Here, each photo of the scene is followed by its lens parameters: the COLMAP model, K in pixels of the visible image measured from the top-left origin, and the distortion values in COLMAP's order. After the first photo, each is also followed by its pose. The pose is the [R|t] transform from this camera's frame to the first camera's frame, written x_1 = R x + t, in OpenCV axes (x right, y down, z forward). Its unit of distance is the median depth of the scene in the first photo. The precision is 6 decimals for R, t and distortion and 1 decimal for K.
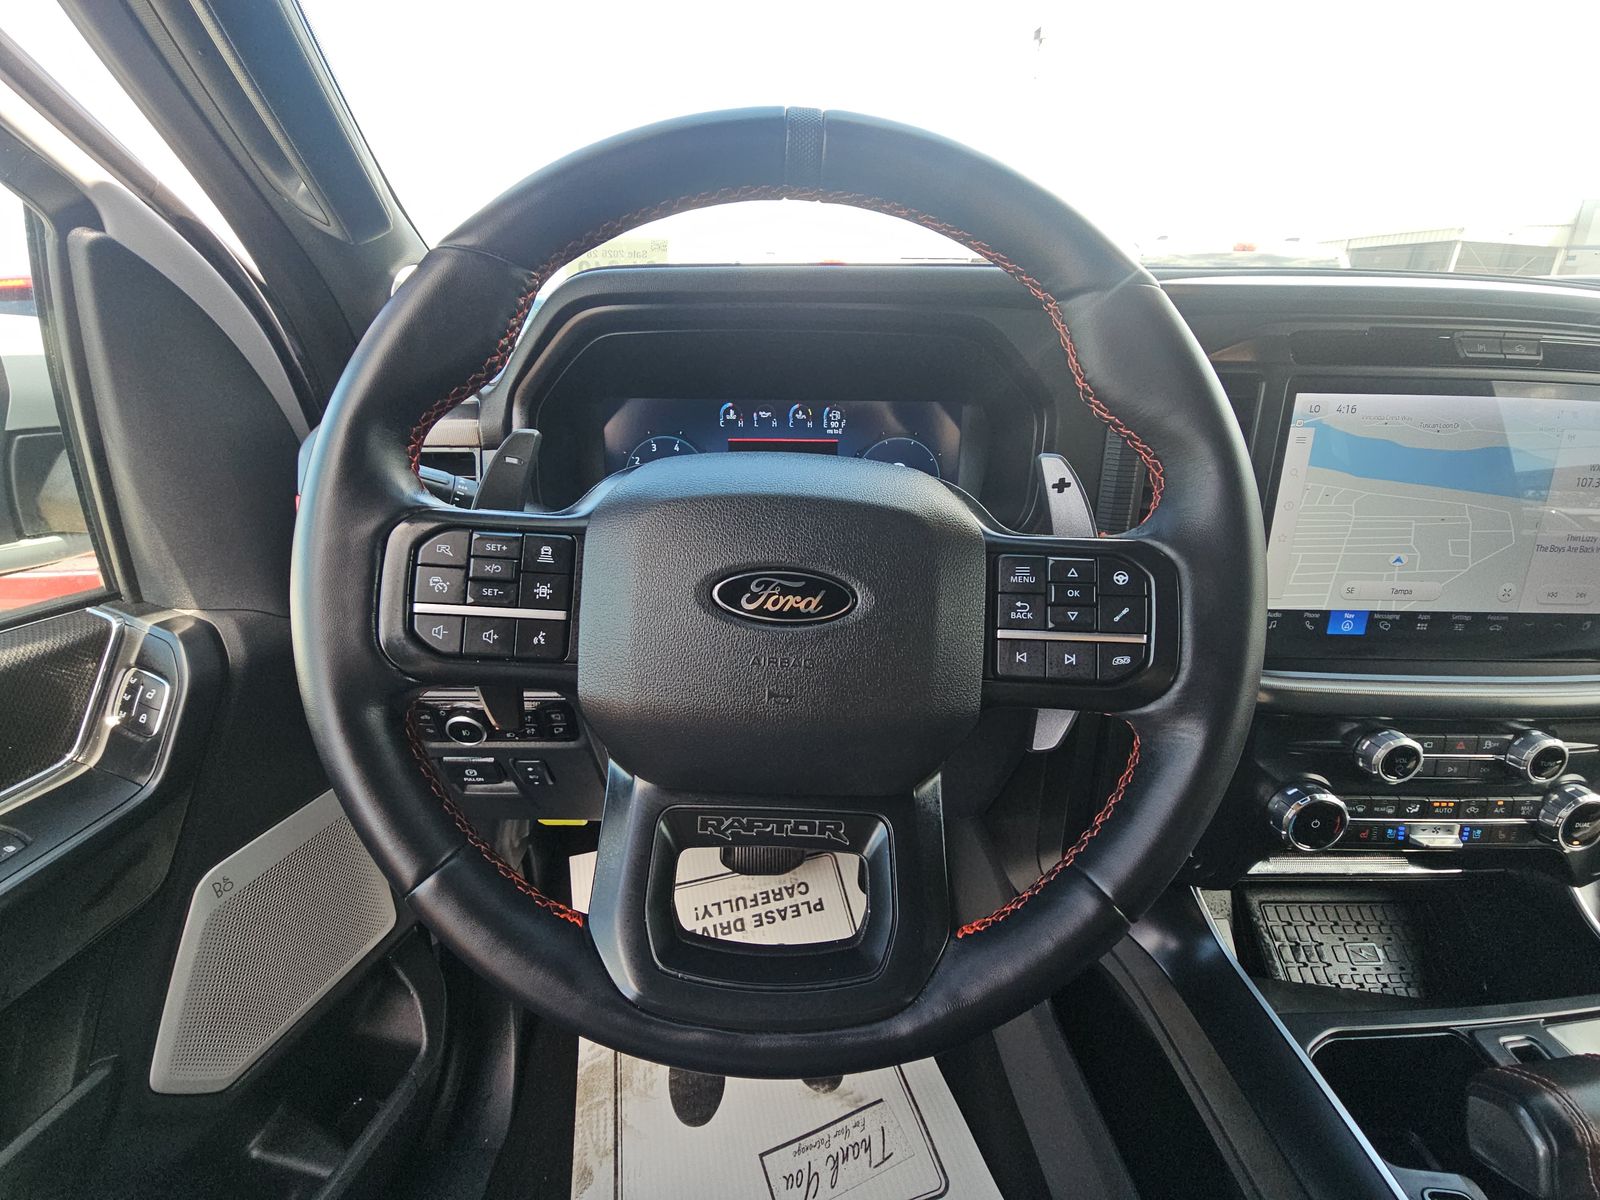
lens RADIAL K [[648.8, 0, 796.4], [0, 648.8, 654.1], [0, 0, 1]] dist [0.023436, -0.013238]
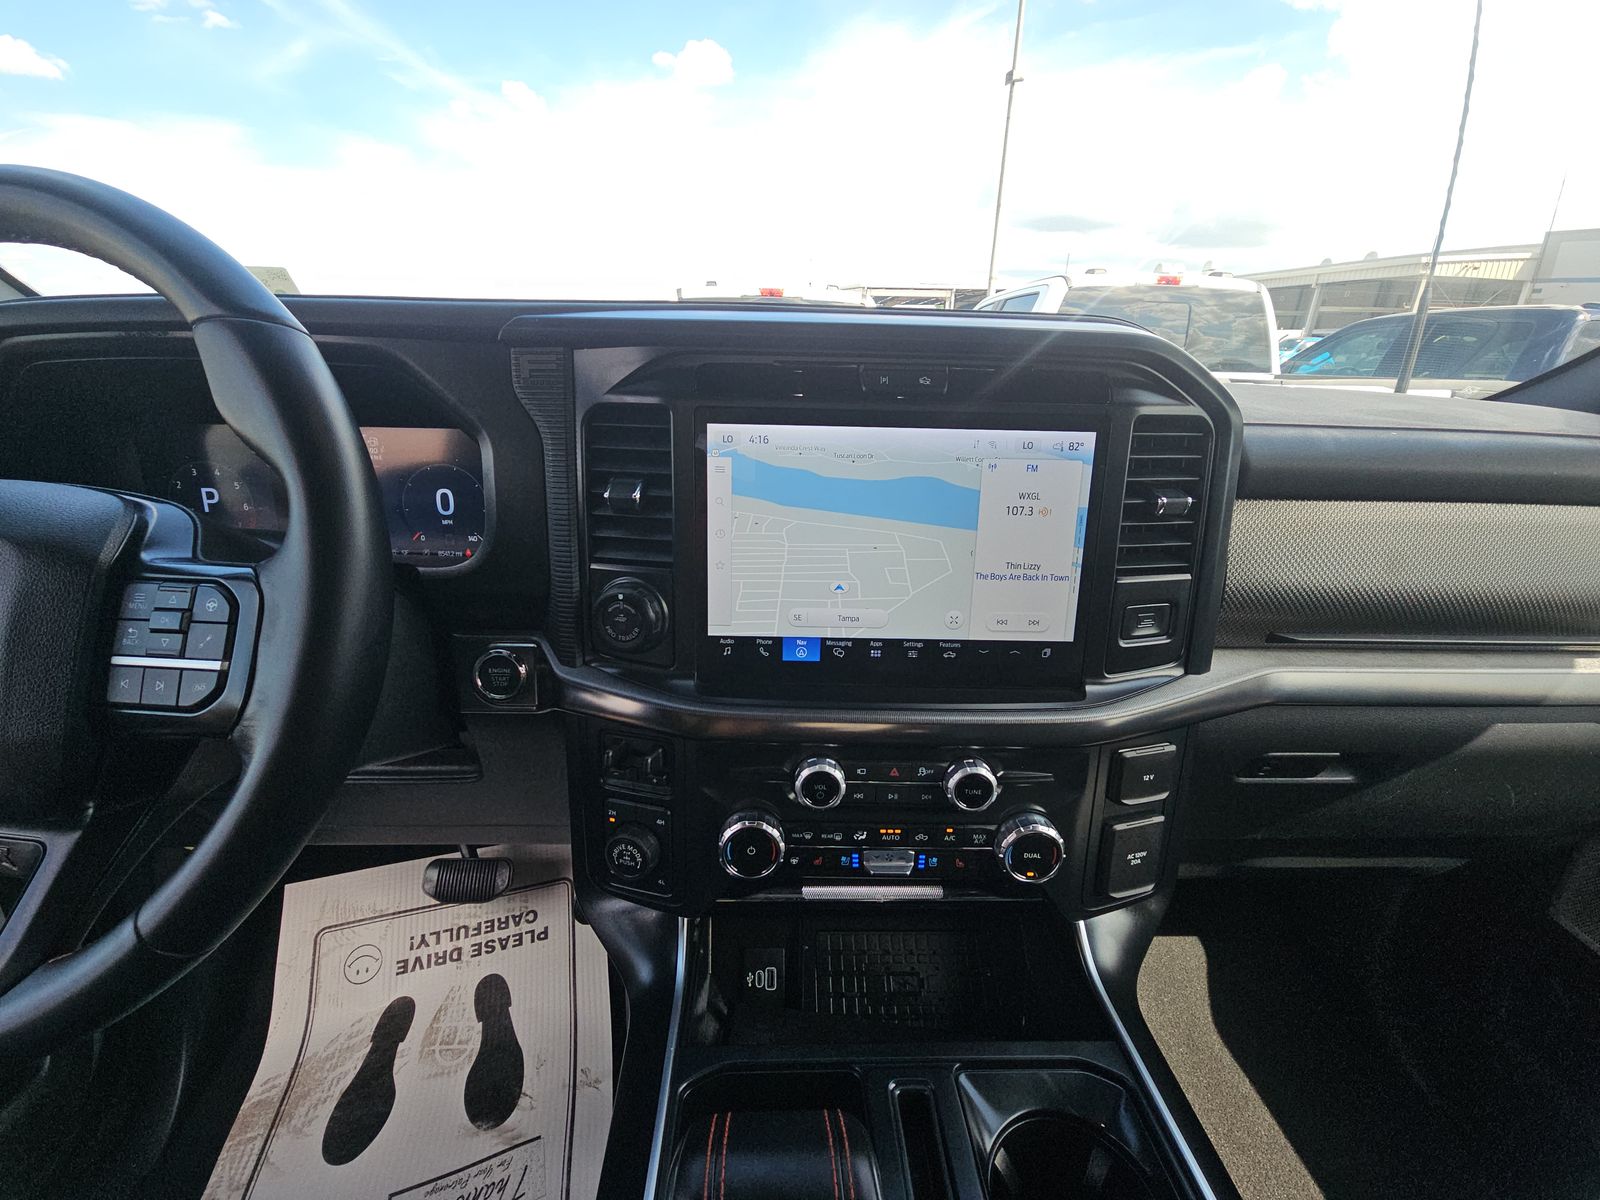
lens RADIAL K [[648.8, 0, 796.4], [0, 648.8, 654.1], [0, 0, 1]] dist [0.023436, -0.013238]
pose [[0.999988, 0.003594, 0.003265, 0.419380], [-0.003479, 0.999394, -0.034636, -0.002922], [-0.003387, 0.034624, 0.999395, 0.001241]]
